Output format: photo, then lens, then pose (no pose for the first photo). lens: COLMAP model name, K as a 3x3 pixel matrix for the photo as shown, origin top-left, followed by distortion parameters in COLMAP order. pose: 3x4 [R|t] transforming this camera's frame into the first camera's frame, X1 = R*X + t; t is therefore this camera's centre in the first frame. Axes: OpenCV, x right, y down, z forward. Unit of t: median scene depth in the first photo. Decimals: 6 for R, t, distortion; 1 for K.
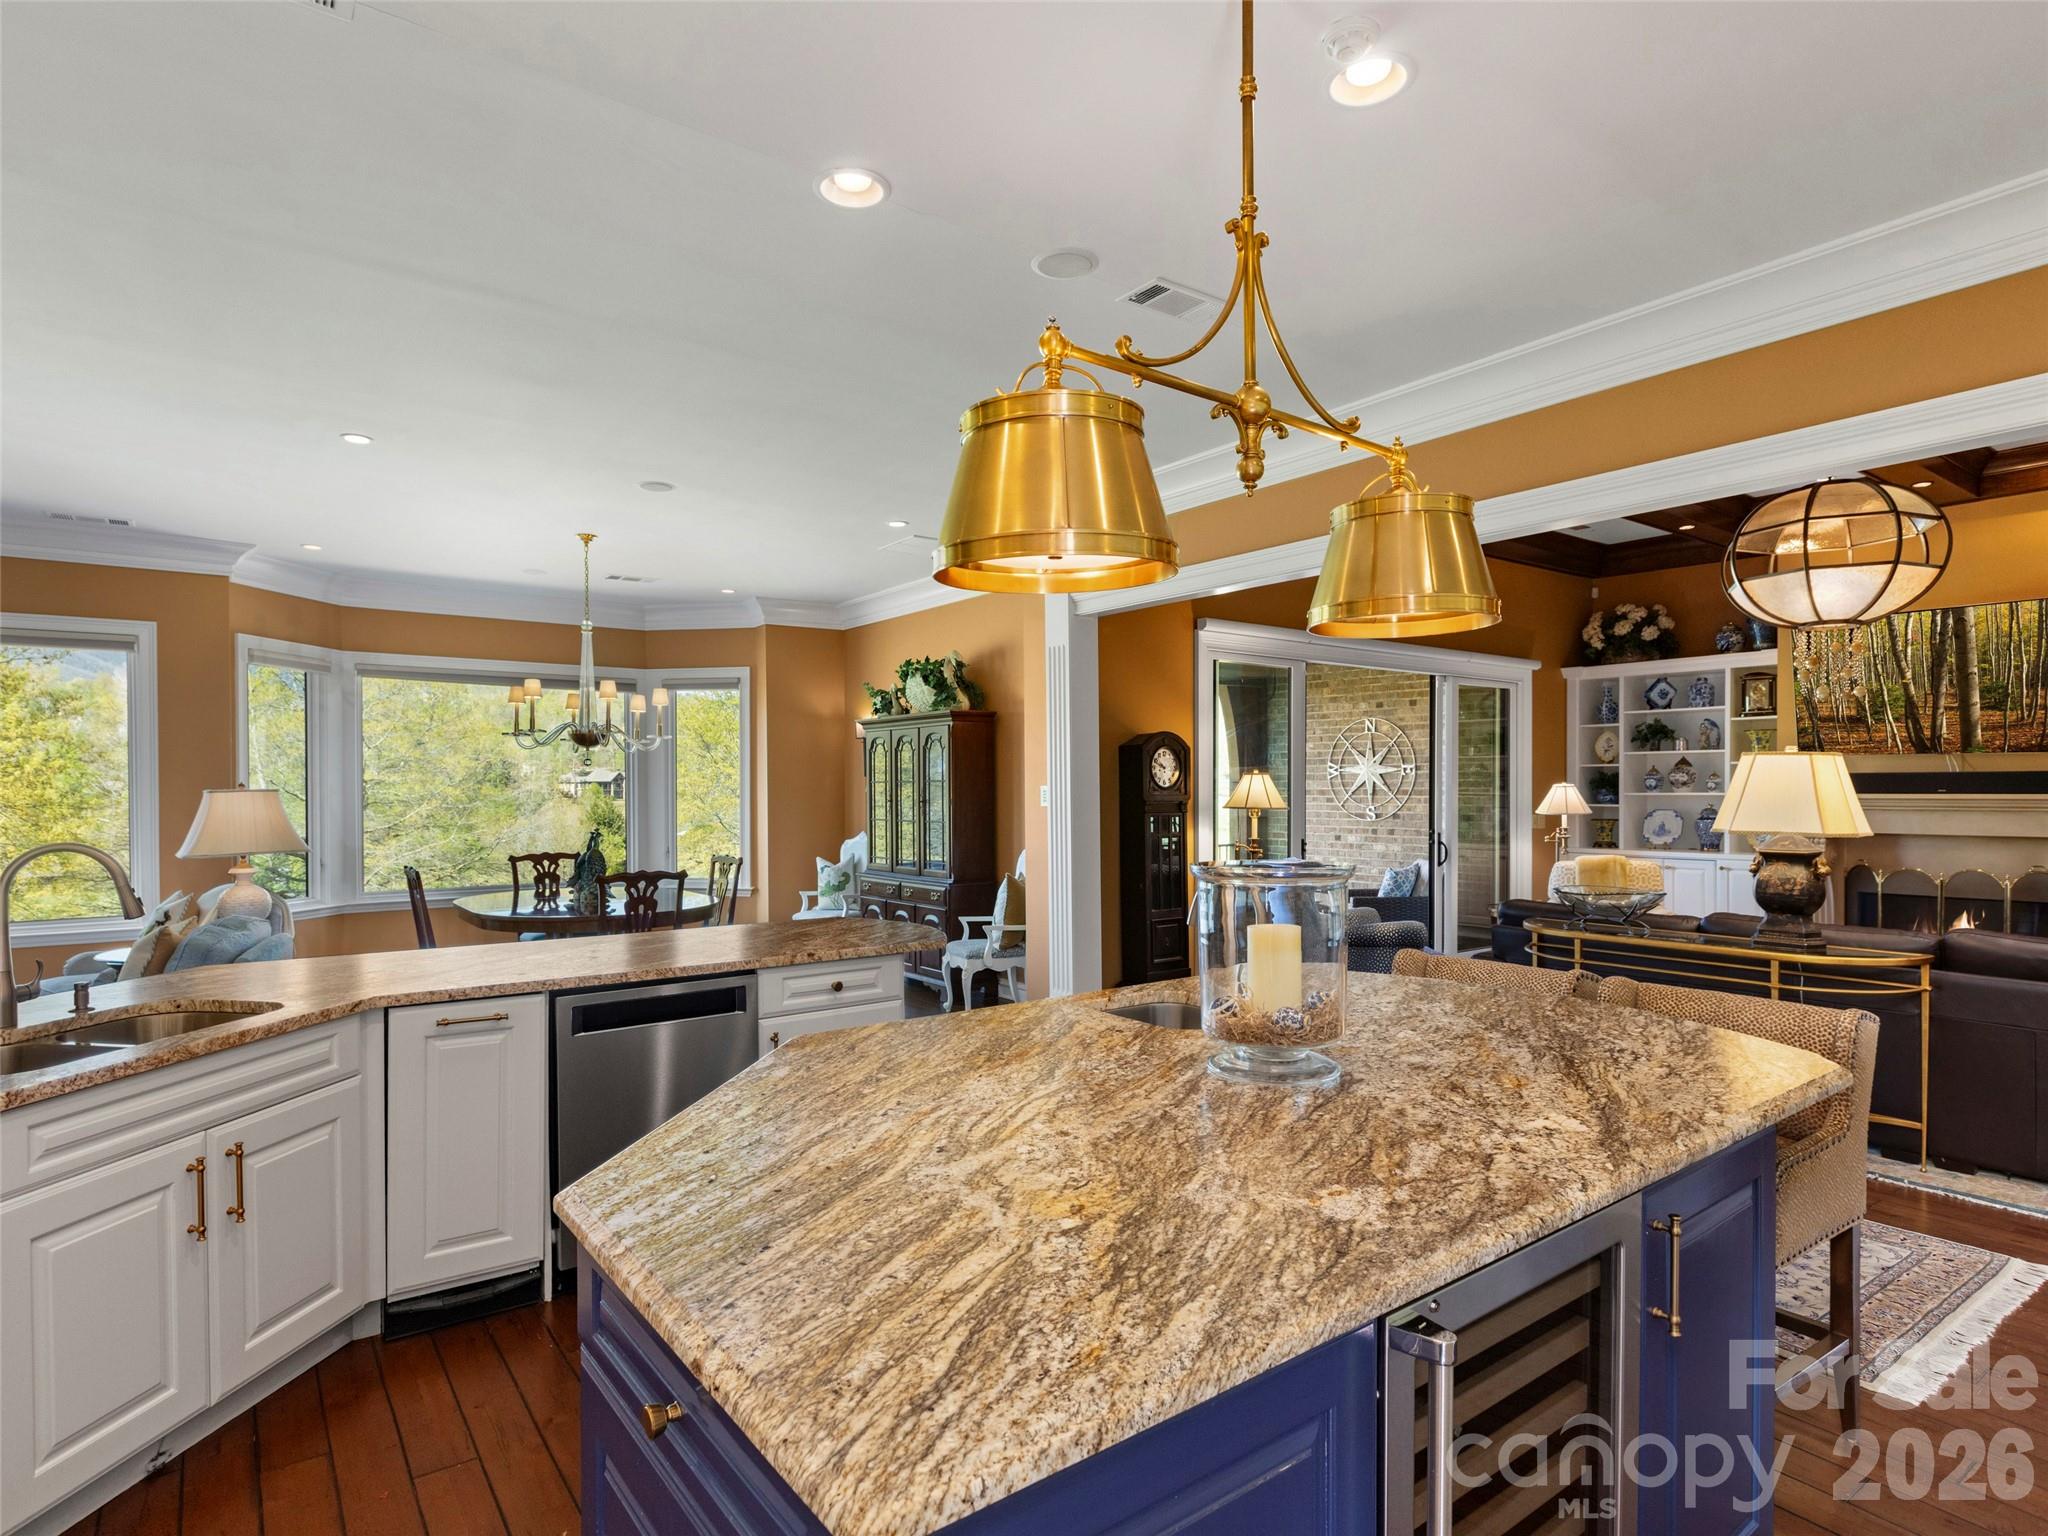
lens RADIAL K [[1097.1, 0, 1014.0], [0, 1097.1, 778.9], [0, 0, 1]] dist [-0.000136, -0.000809]
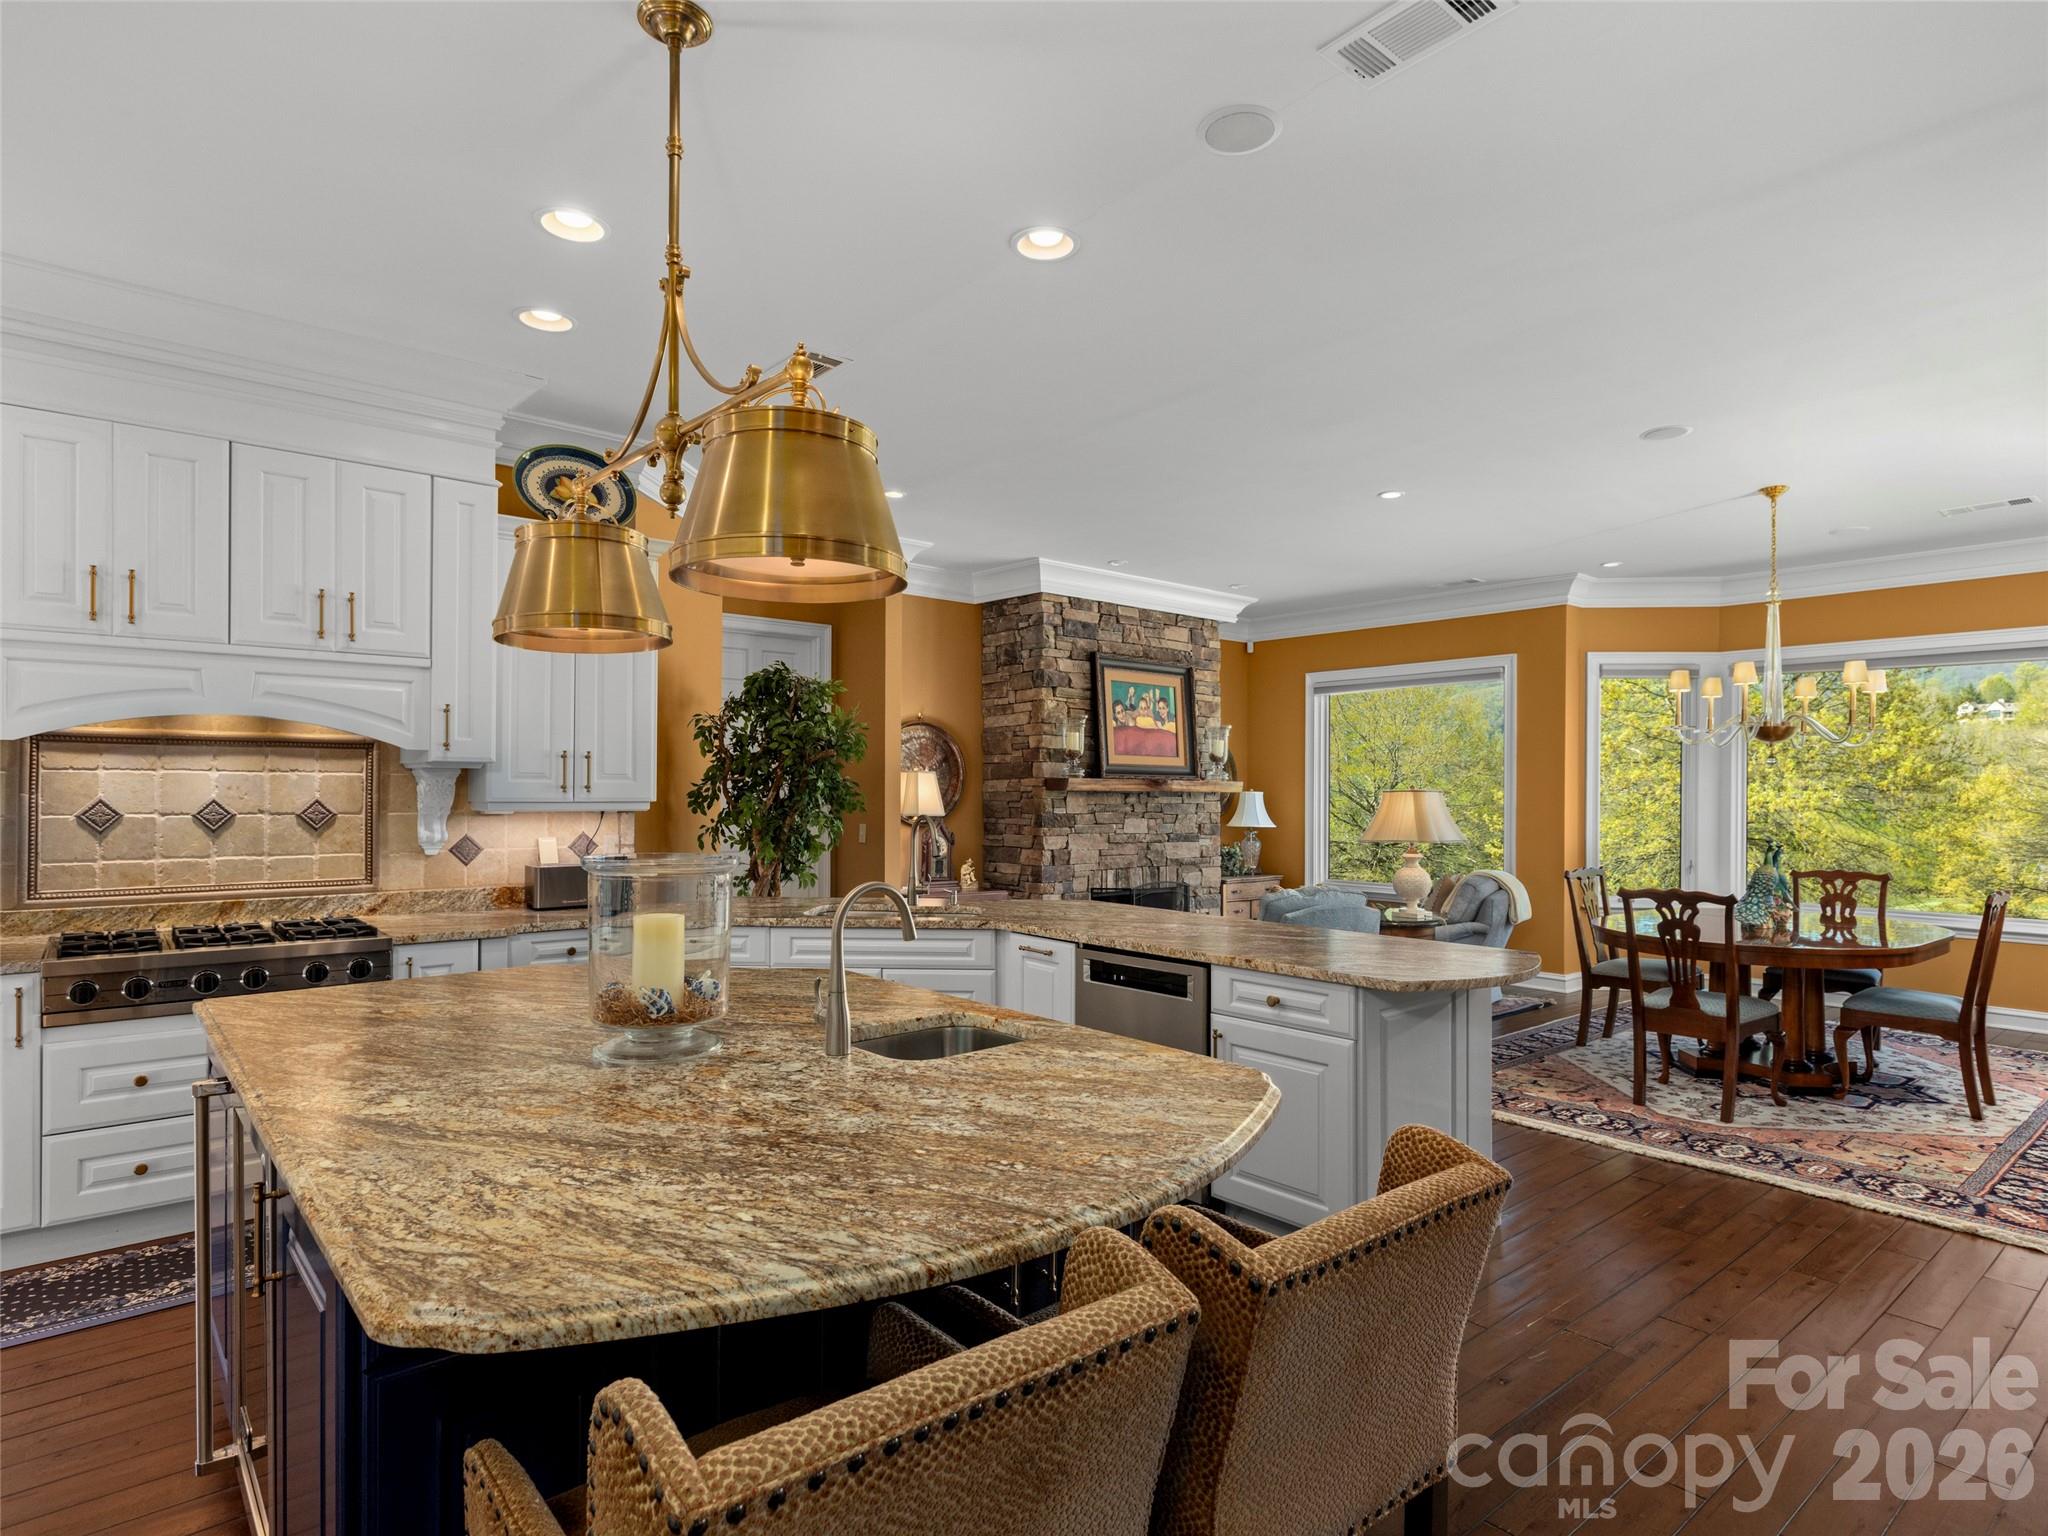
lens RADIAL K [[1097.1, 0, 1029.0], [0, 1097.1, 781.8], [0, 0, 1]] dist [-0.000136, -0.000809]
pose [[0.068937, -0.004064, -0.997613, 0.369420], [0.003153, 0.999988, -0.003856, 0.002916], [0.997616, -0.002879, 0.068949, 0.359373]]
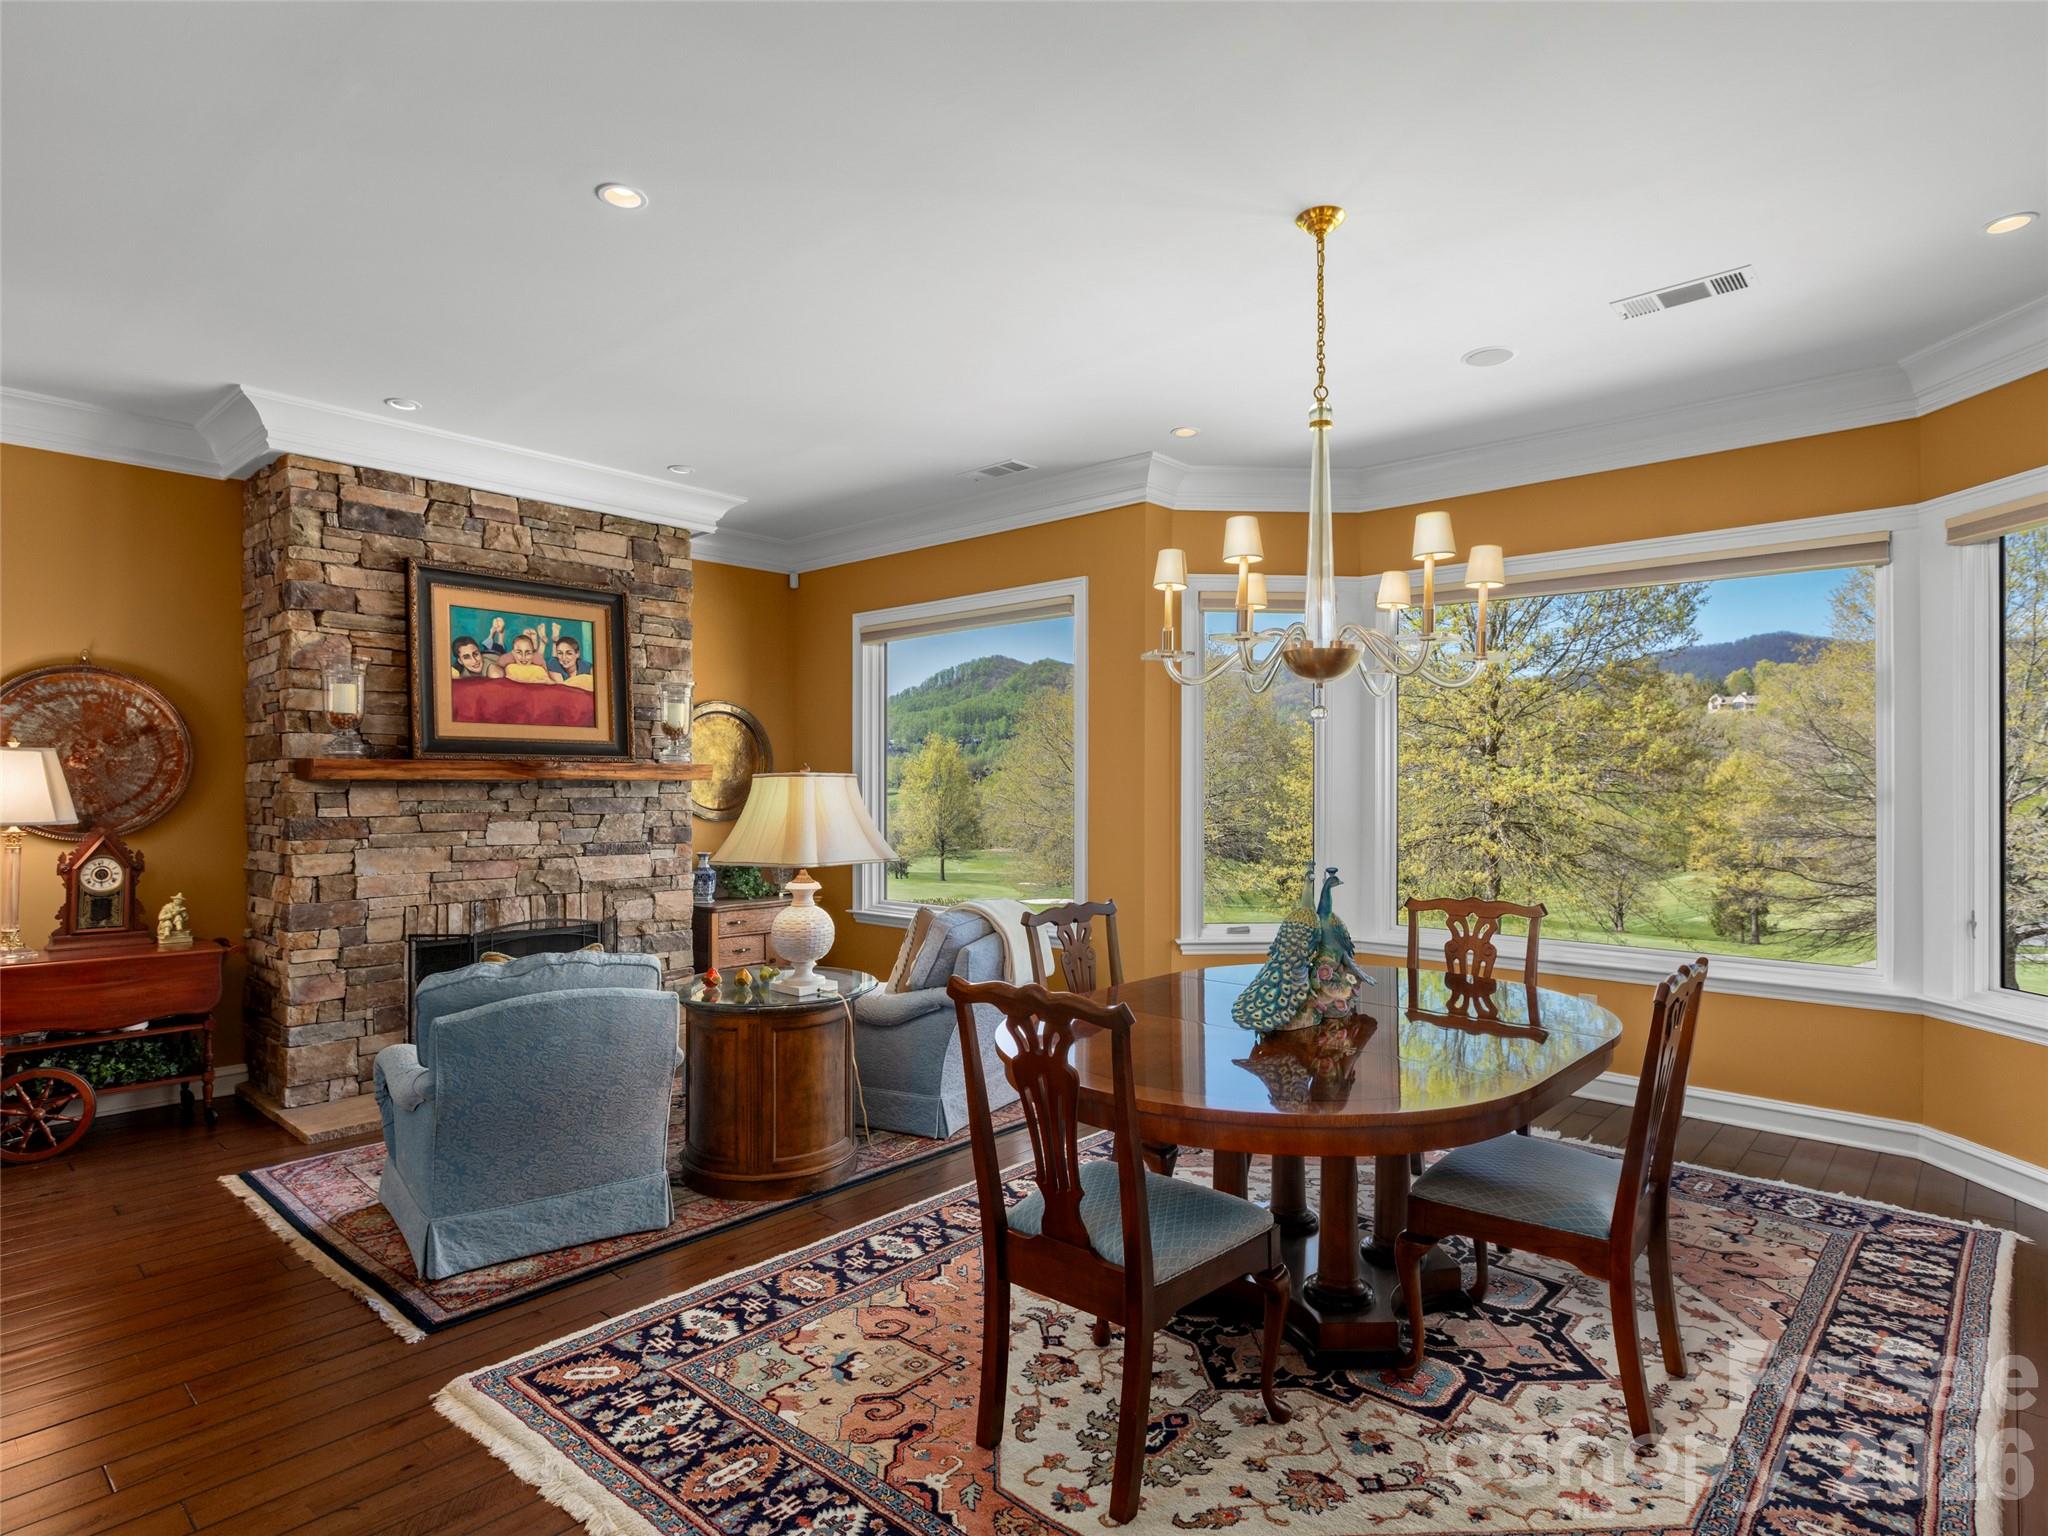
lens RADIAL K [[1097.1, 0, 1017.0], [0, 1097.1, 770.4], [0, 0, 1]] dist [-0.000136, -0.000809]
pose [[0.206848, -0.006314, -0.978353, 0.026828], [0.010703, 0.999934, -0.004190, 0.008843], [0.978314, -0.009604, 0.206902, 0.729416]]
